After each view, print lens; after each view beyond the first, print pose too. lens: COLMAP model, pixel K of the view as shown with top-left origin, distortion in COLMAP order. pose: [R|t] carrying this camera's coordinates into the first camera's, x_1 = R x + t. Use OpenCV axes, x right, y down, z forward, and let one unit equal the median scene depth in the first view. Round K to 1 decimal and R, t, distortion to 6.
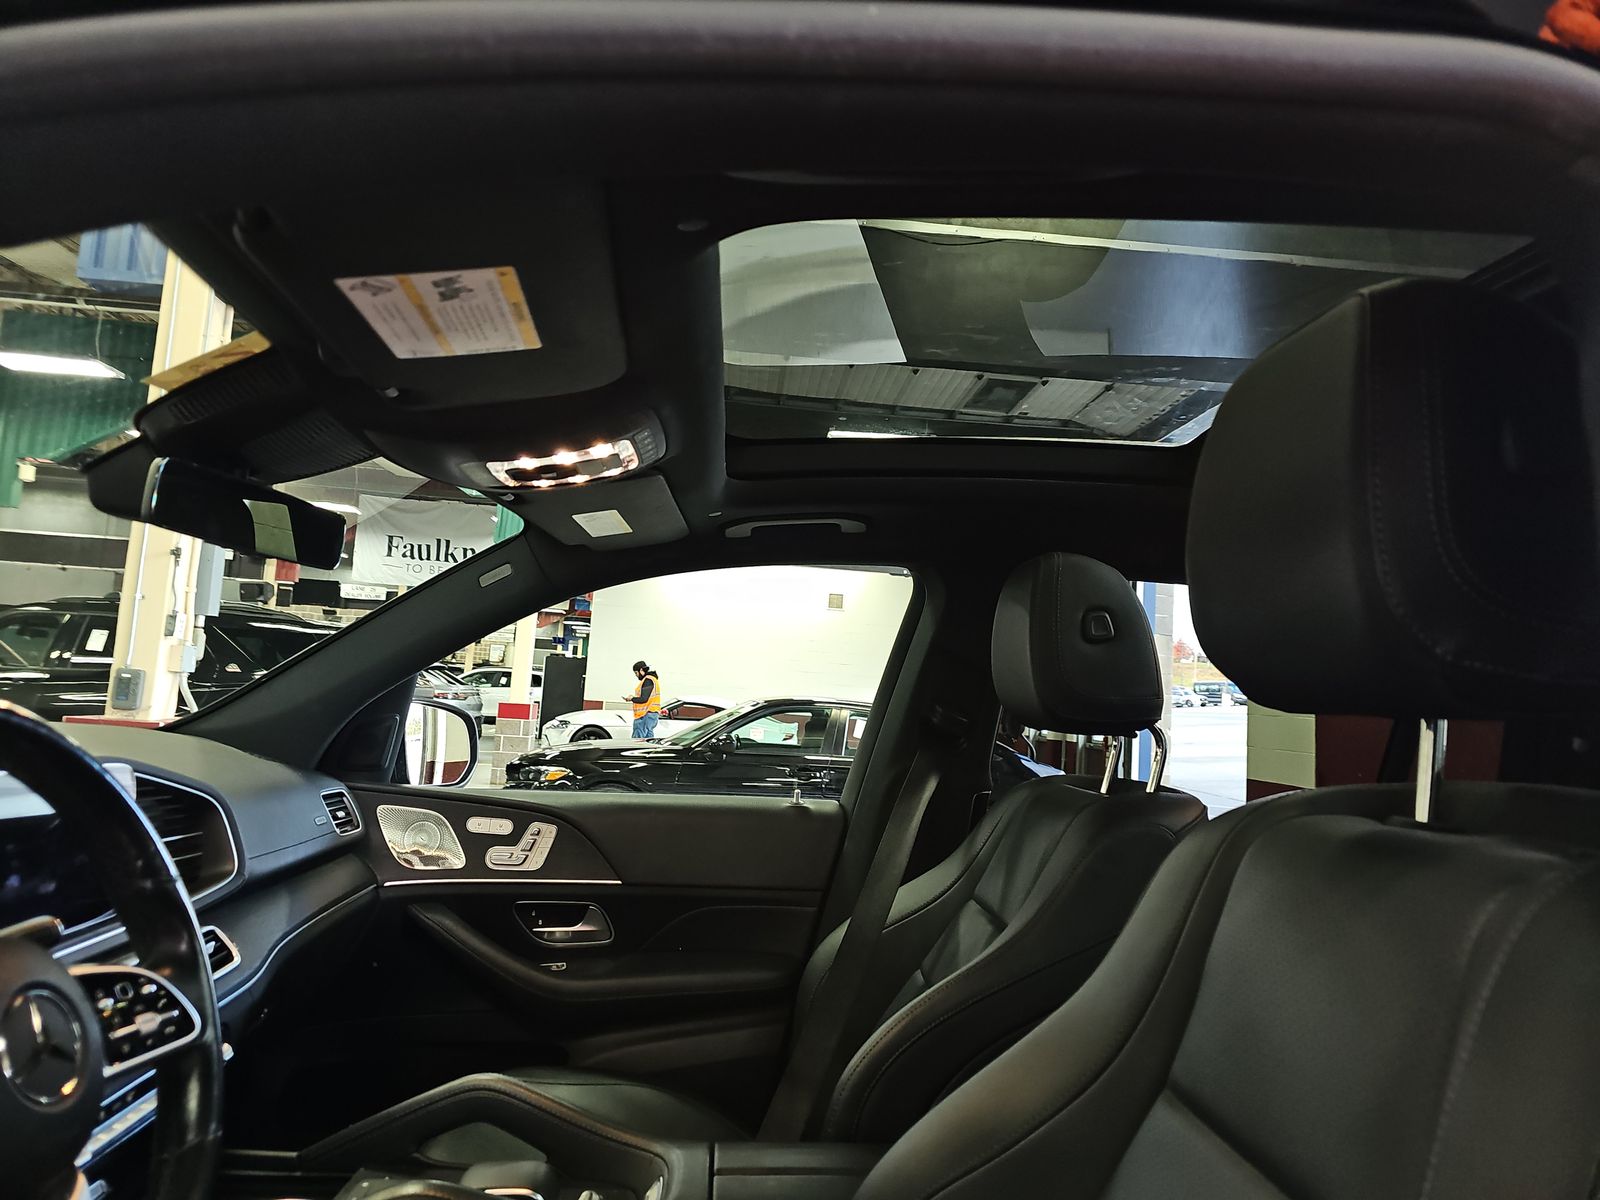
lens RADIAL K [[1016.4, 0, 793.6], [0, 1016.4, 593.0], [0, 0, 1]] dist [0.075540, -0.090448]
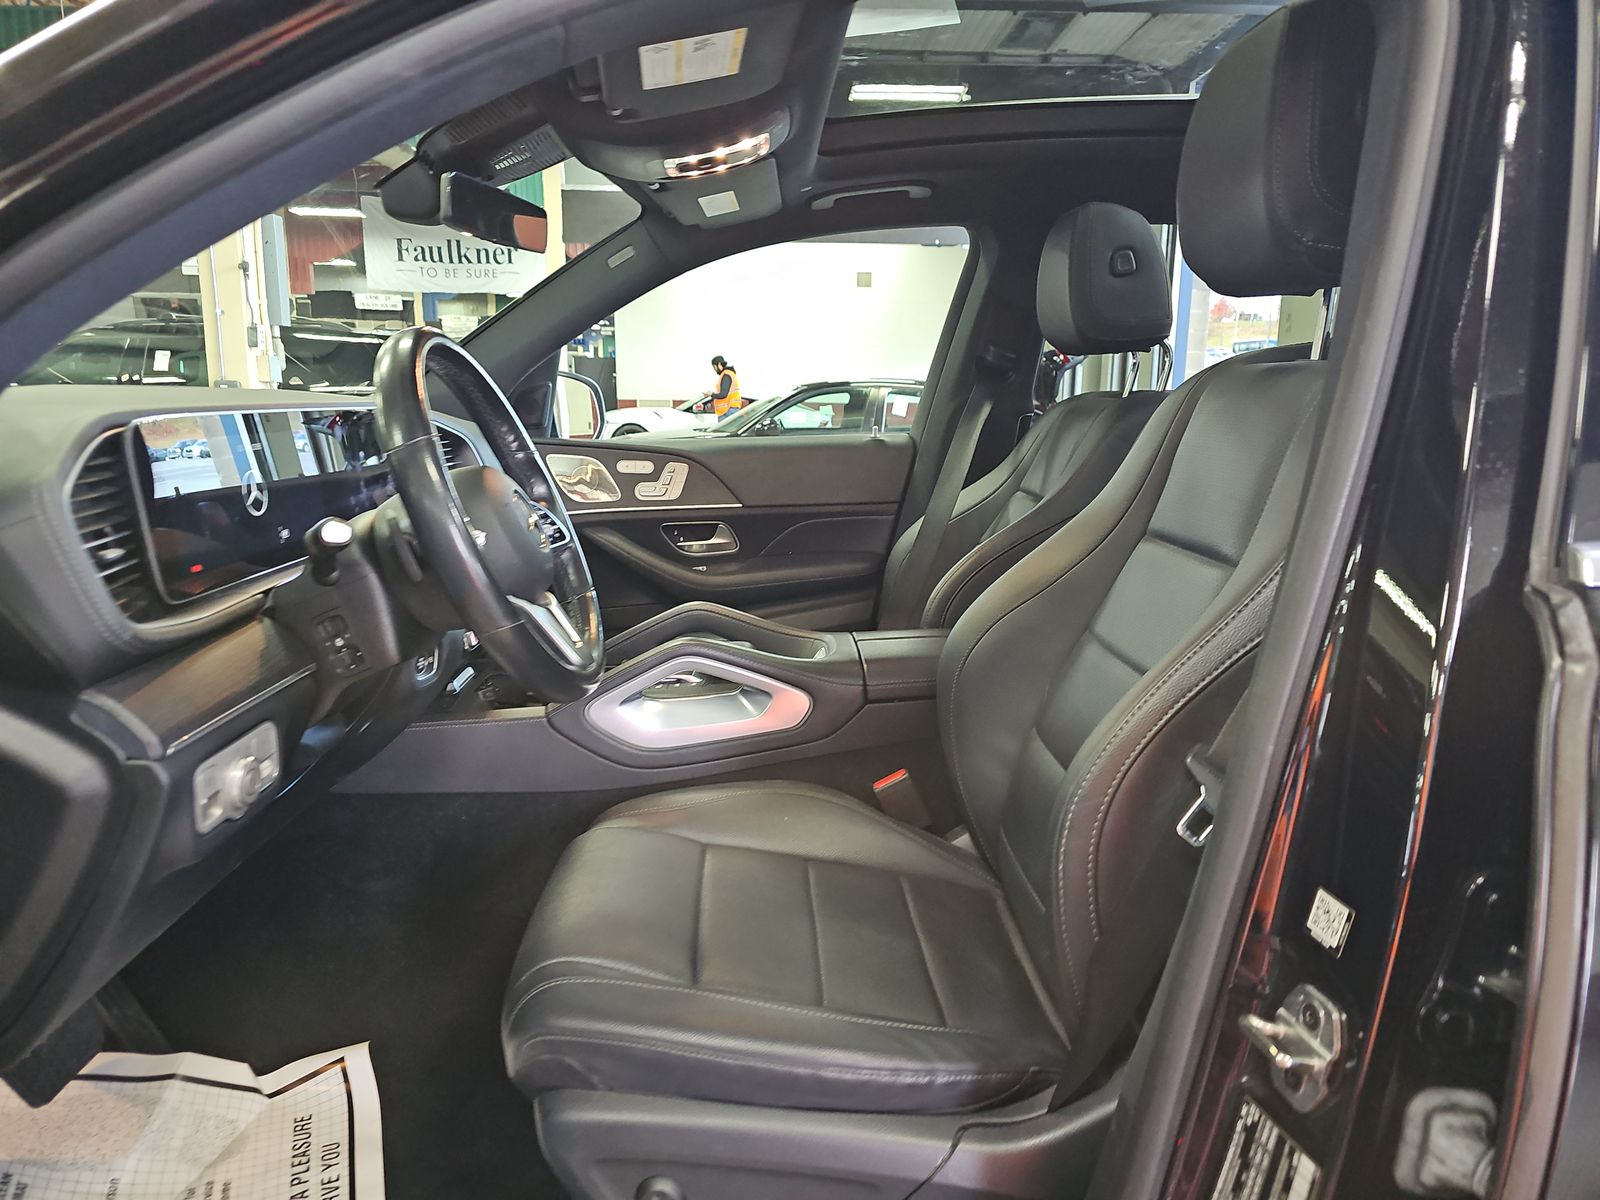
lens RADIAL K [[1016.4, 0, 793.6], [0, 1016.4, 593.0], [0, 0, 1]] dist [0.075540, -0.090448]
pose [[0.997803, -0.054778, -0.037264, -0.061501], [0.063338, 0.953679, 0.294081, 0.016358], [0.019429, -0.295795, 0.955054, -0.251062]]
